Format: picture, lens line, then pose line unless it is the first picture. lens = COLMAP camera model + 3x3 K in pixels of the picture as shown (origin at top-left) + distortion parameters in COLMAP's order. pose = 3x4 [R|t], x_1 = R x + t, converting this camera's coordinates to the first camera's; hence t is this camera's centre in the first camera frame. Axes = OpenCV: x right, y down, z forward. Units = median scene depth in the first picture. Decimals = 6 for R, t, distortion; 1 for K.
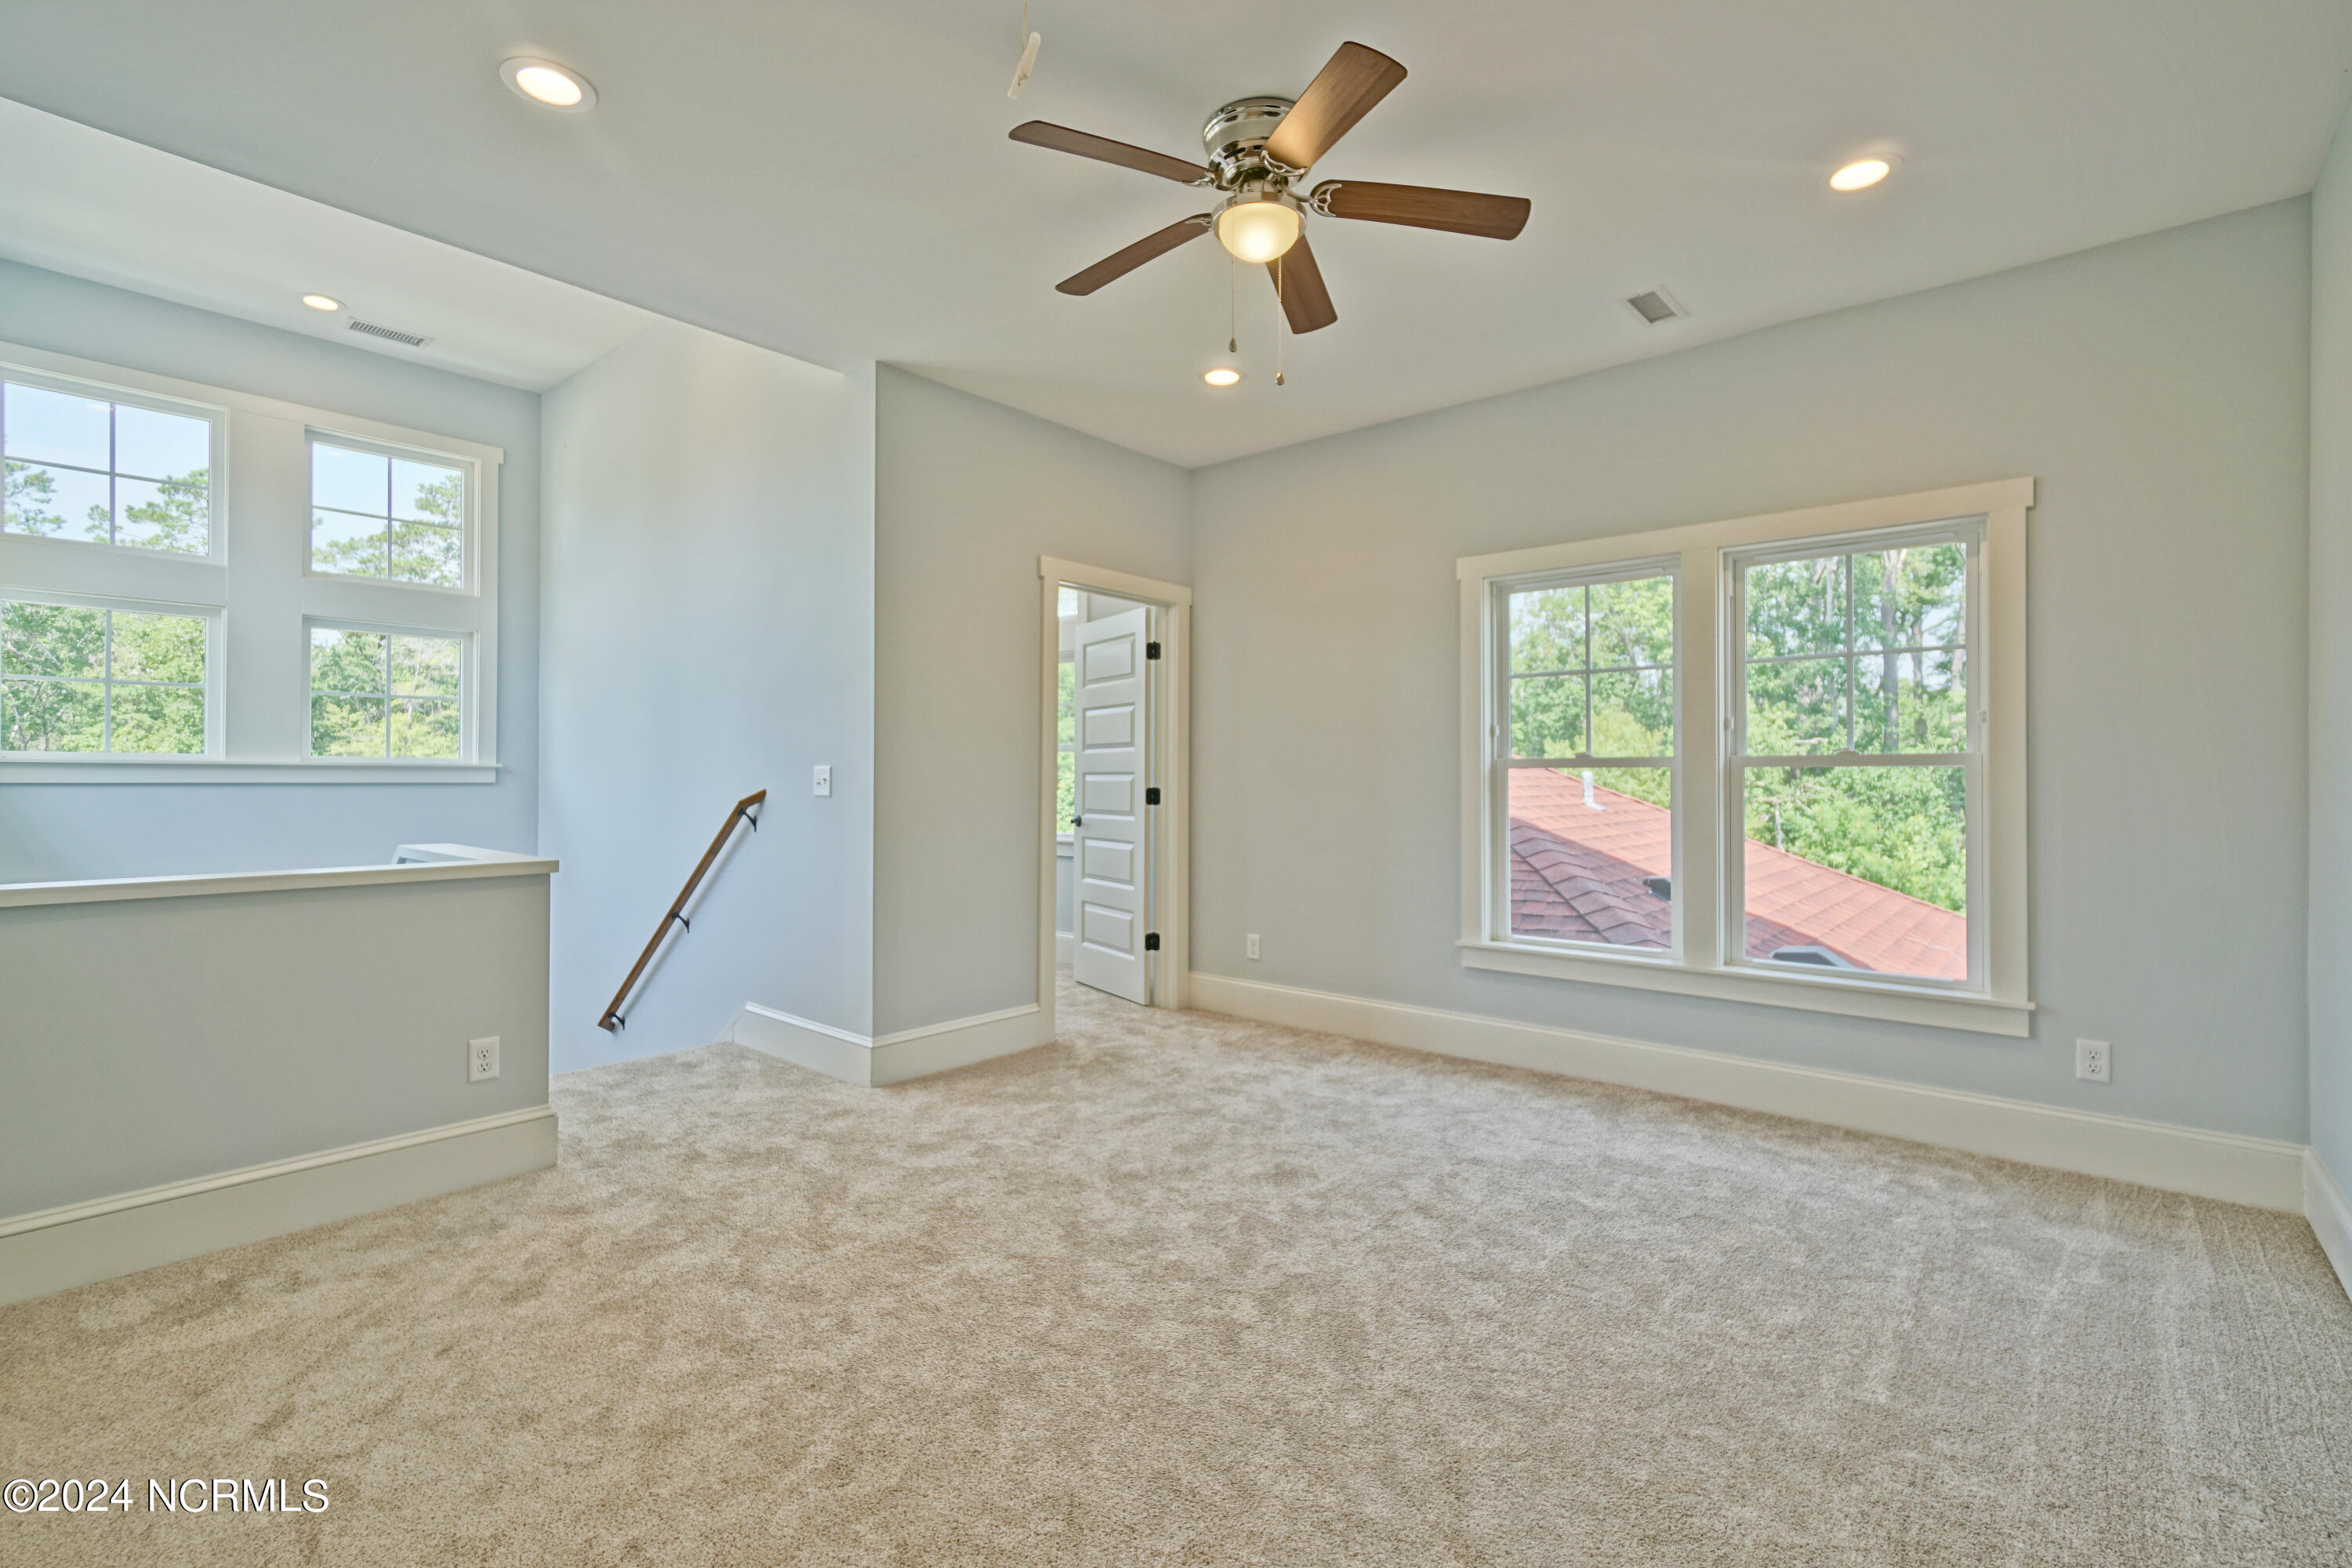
lens RADIAL K [[1037.0, 0, 1177.9], [0, 1037.0, 777.7], [0, 0, 1]] dist [-0.001645, 0.003529]
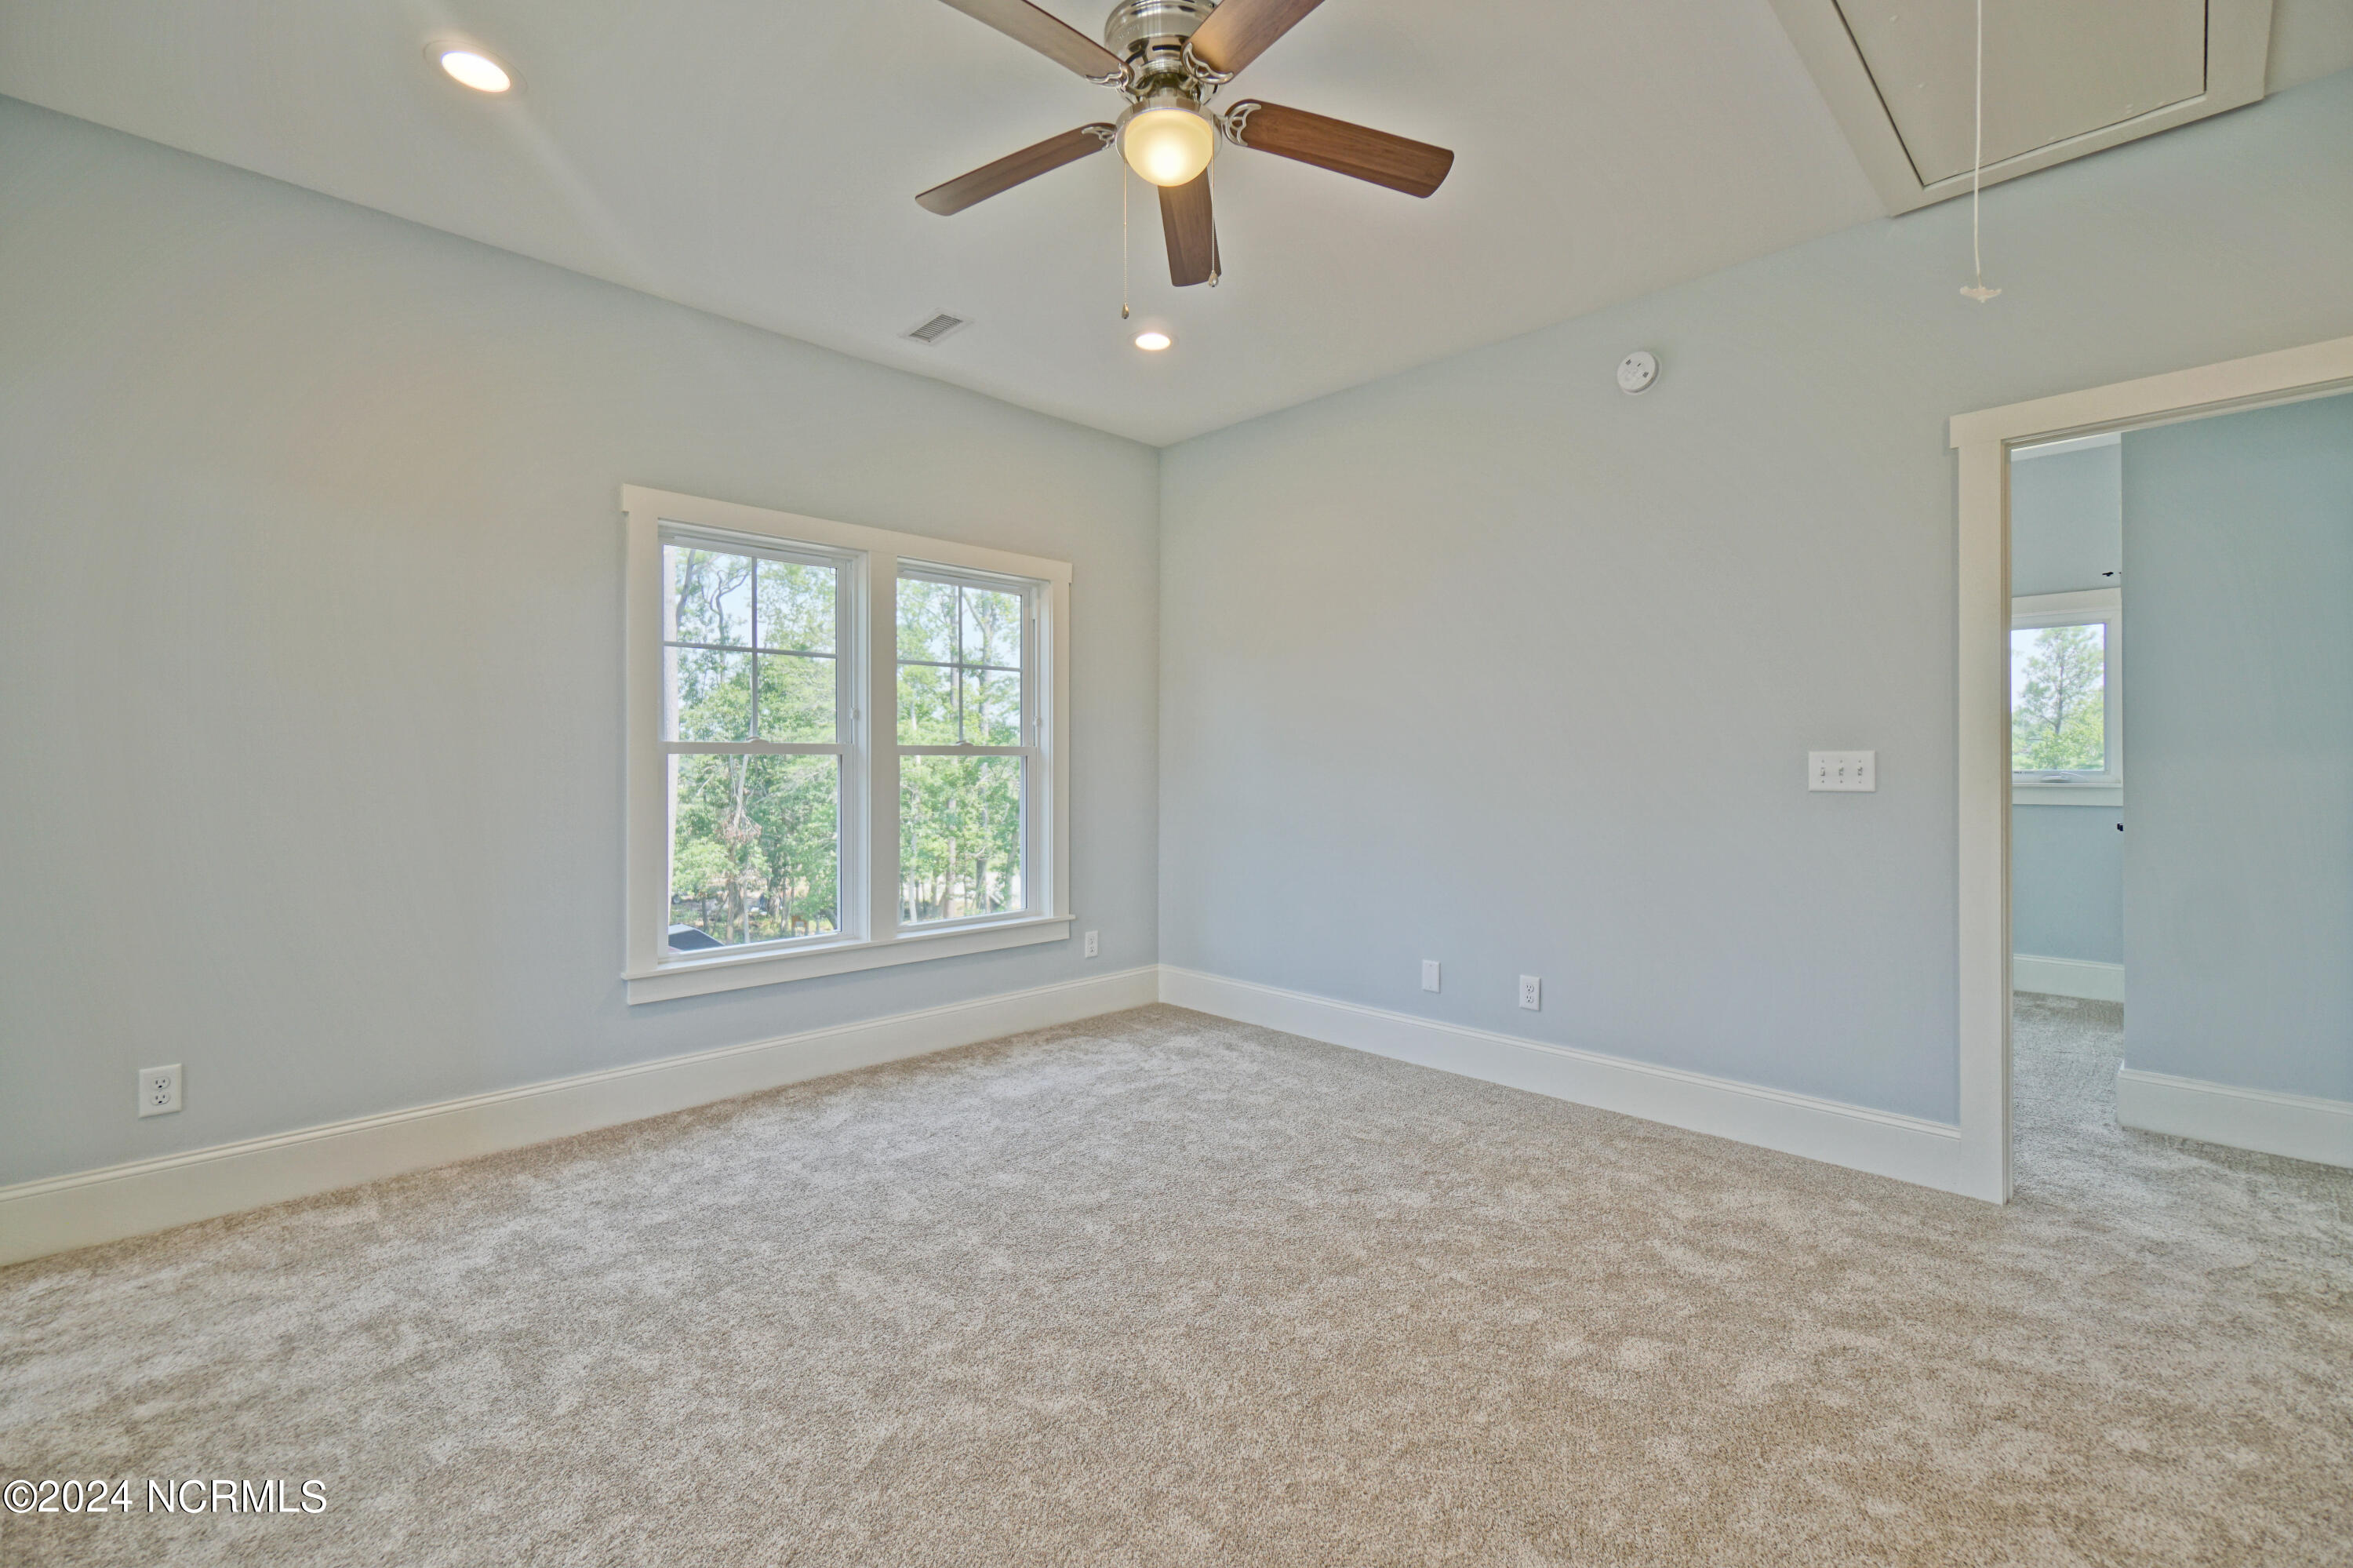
lens RADIAL K [[1037.5, 0, 1118.9], [0, 1037.5, 754.6], [0, 0, 1]] dist [-0.001645, 0.003529]
pose [[0.094642, 0.012415, 0.995434, -0.559365], [0.000142, 0.999922, -0.012484, 0.004167], [-0.995511, 0.001323, 0.094633, 0.665902]]
